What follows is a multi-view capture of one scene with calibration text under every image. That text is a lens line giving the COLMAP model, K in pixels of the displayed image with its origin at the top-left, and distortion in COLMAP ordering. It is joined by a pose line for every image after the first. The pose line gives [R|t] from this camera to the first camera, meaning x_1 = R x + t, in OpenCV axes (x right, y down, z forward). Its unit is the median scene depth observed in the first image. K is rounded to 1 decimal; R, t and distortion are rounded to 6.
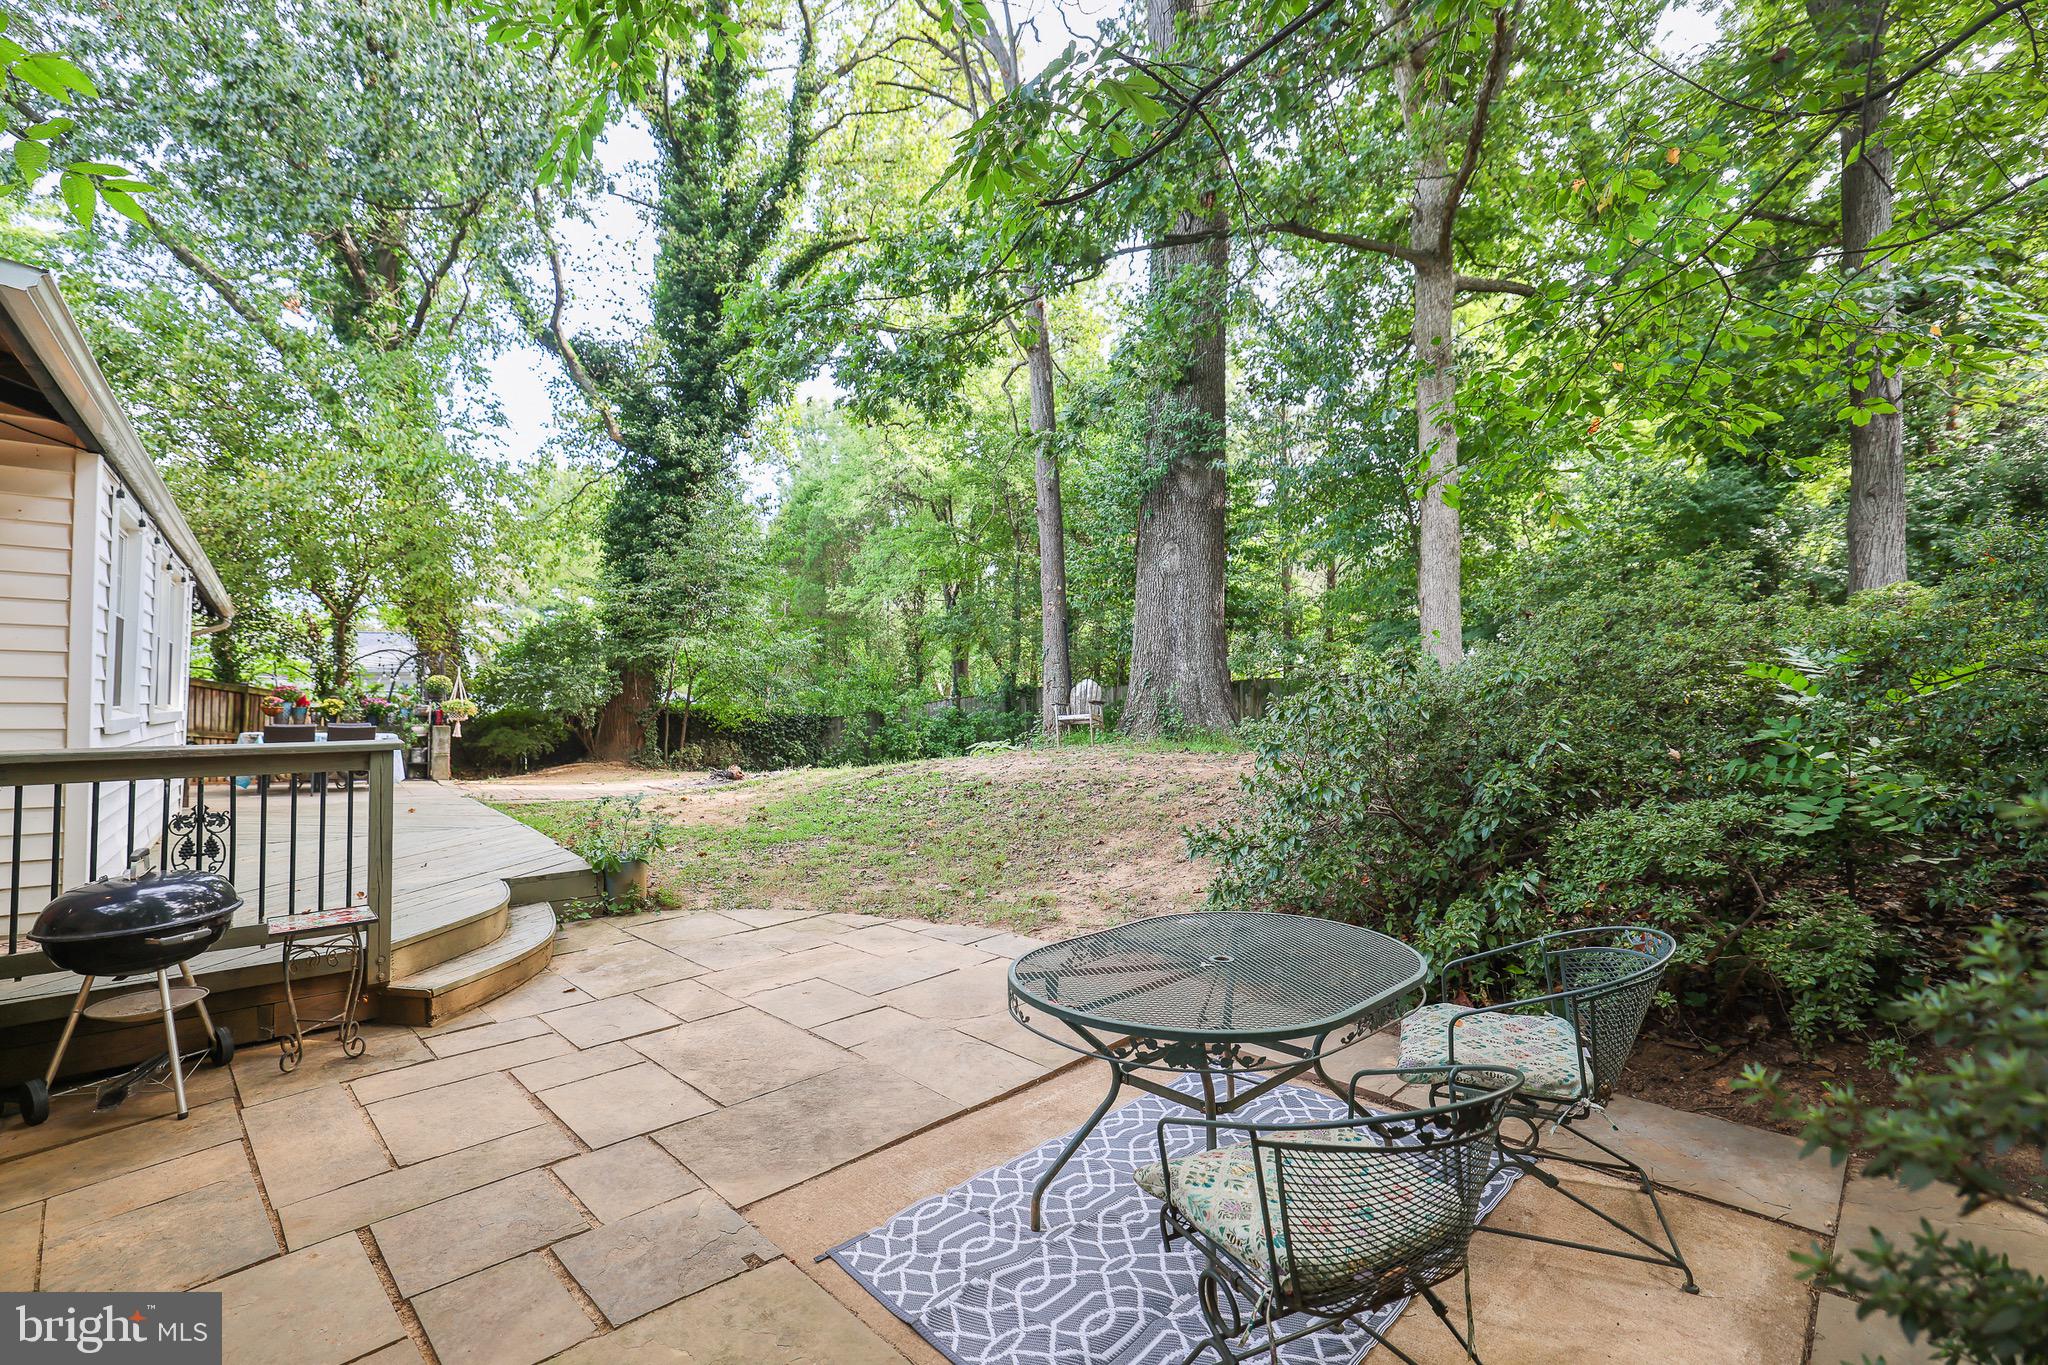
lens RADIAL K [[911.6, 0, 1024.0], [0, 911.6, 682.5], [0, 0, 1]] dist [-0.000067, 0.000001]
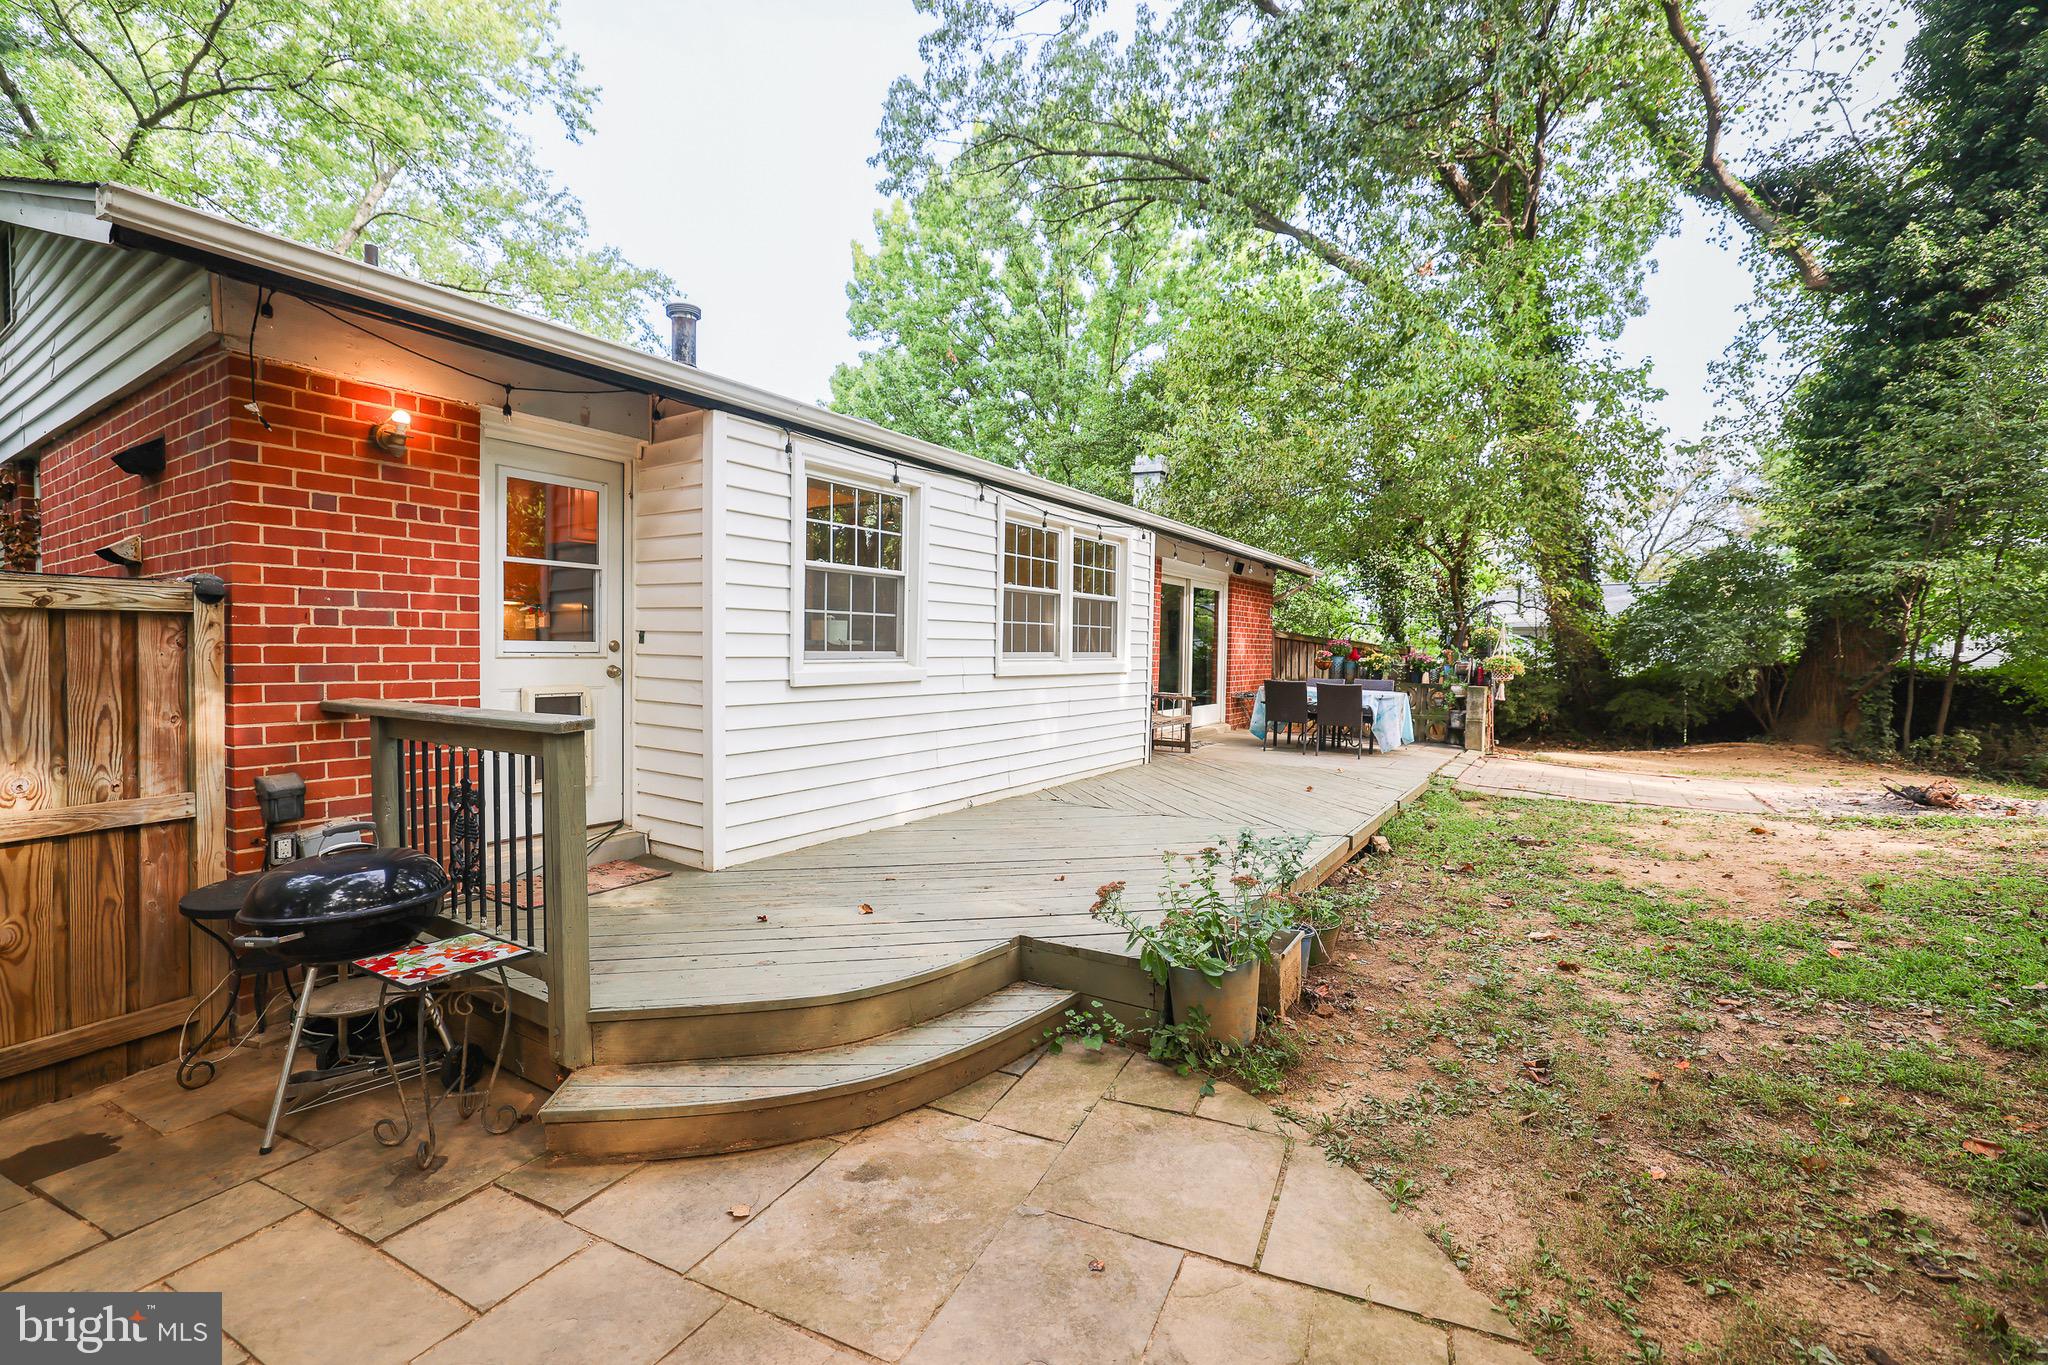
lens RADIAL K [[856.6, 0, 1024.0], [0, 856.6, 682.5], [0, 0, 1]] dist [-0.010562, 0.000439]
pose [[0.294638, 0.042989, -0.954642, 0.006150], [0.009935, 0.998796, 0.048044, -0.000151], [0.955557, -0.023639, 0.293856, 0.230944]]
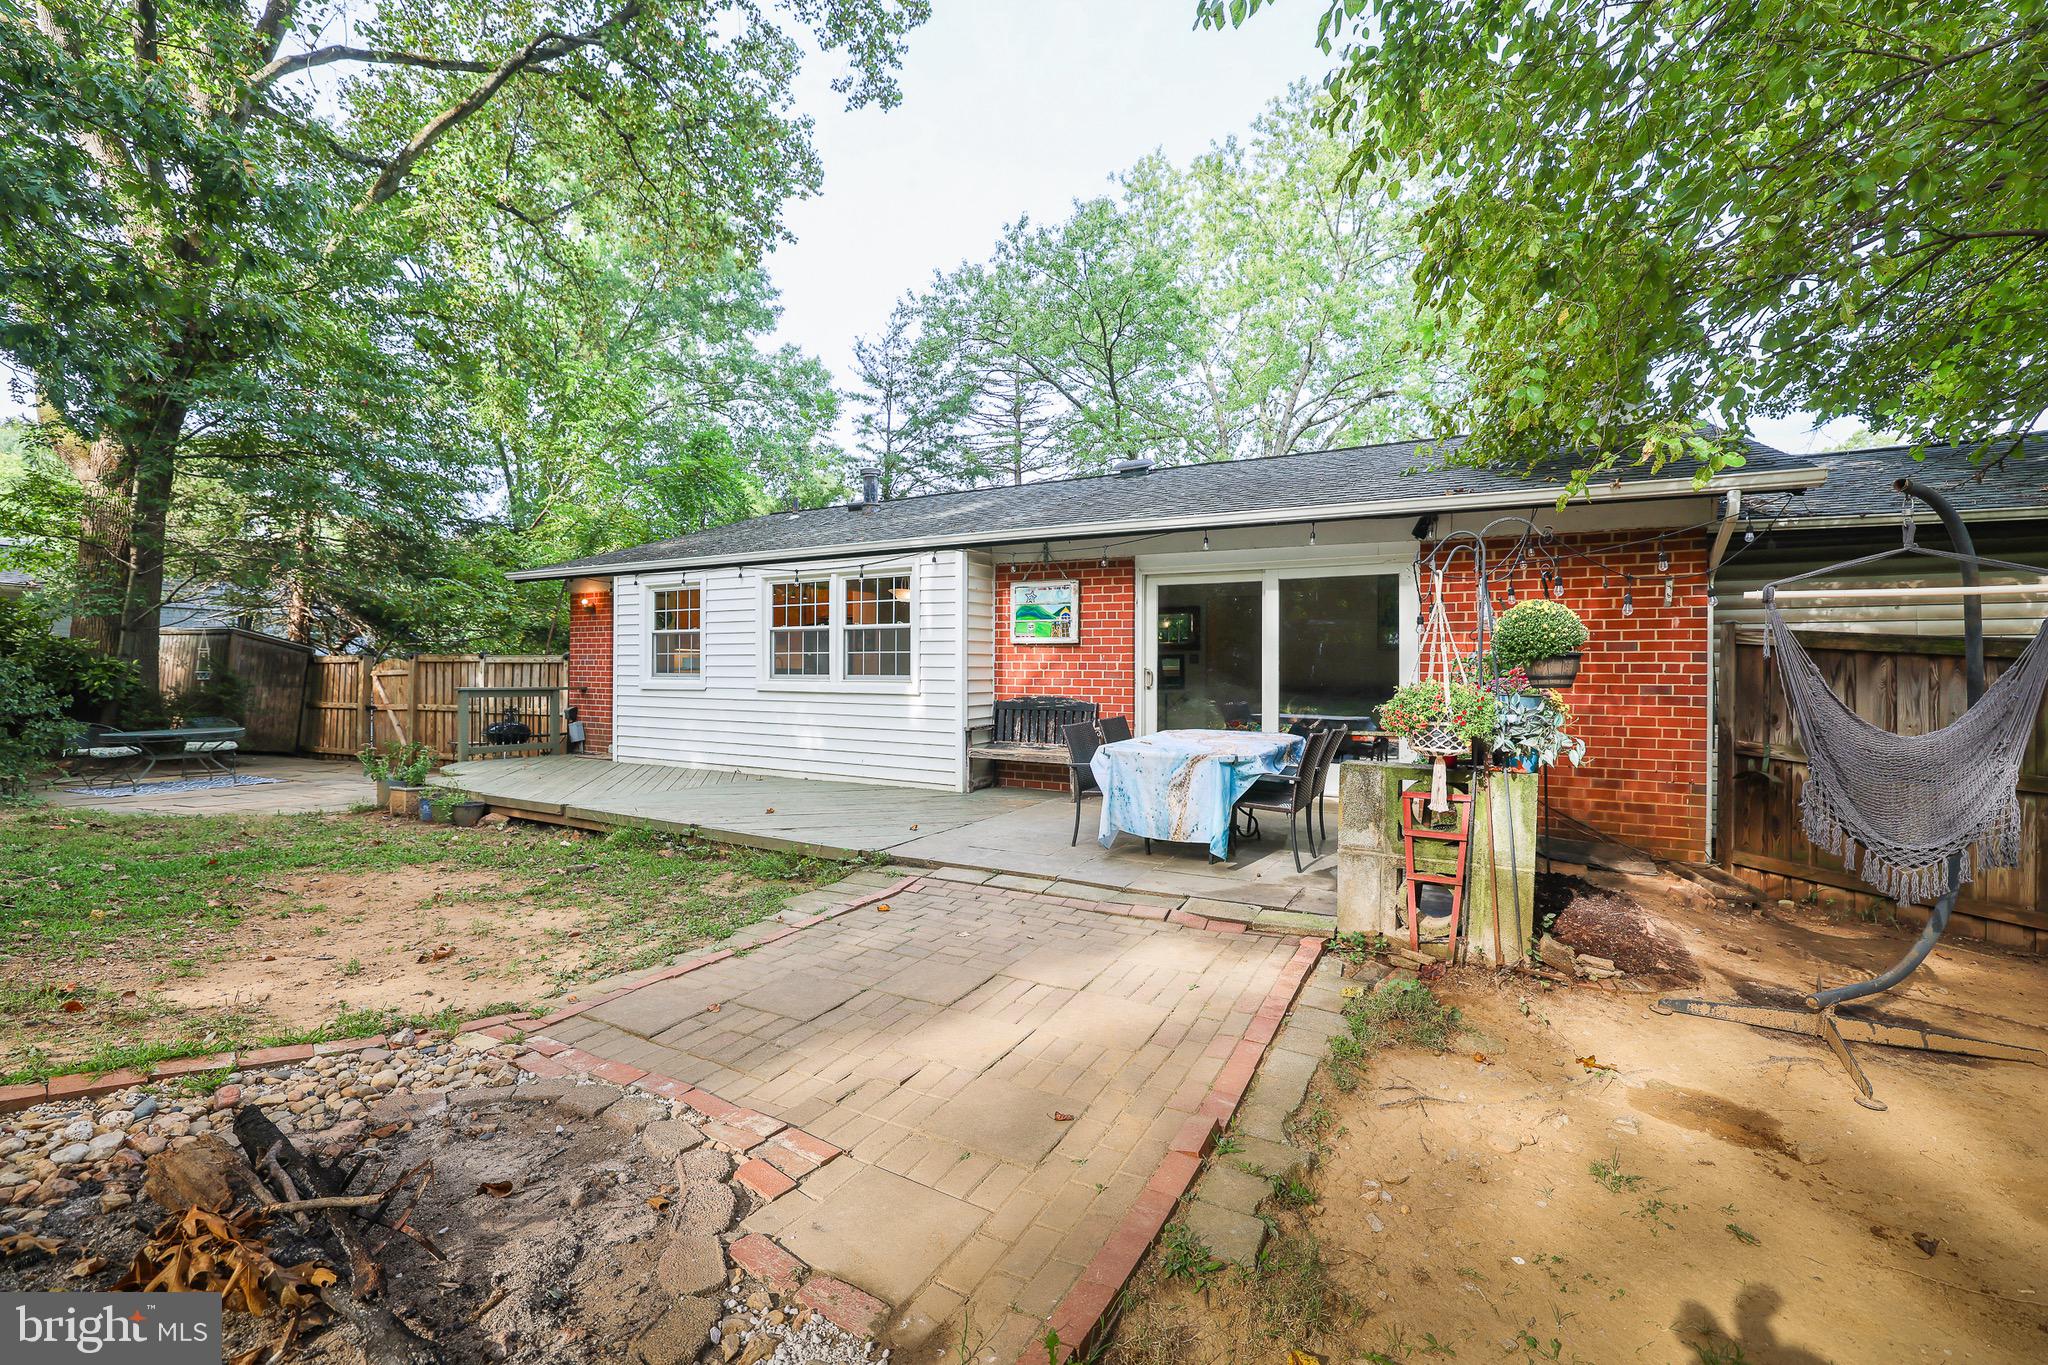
lens RADIAL K [[856.6, 0, 1024.0], [0, 856.6, 682.5], [0, 0, 1]] dist [-0.010562, 0.000439]
pose [[-0.930121, -0.007213, -0.367184, -0.271524], [-0.002882, 0.999920, -0.012342, 0.014281], [0.367243, -0.010422, -0.930067, 0.826266]]
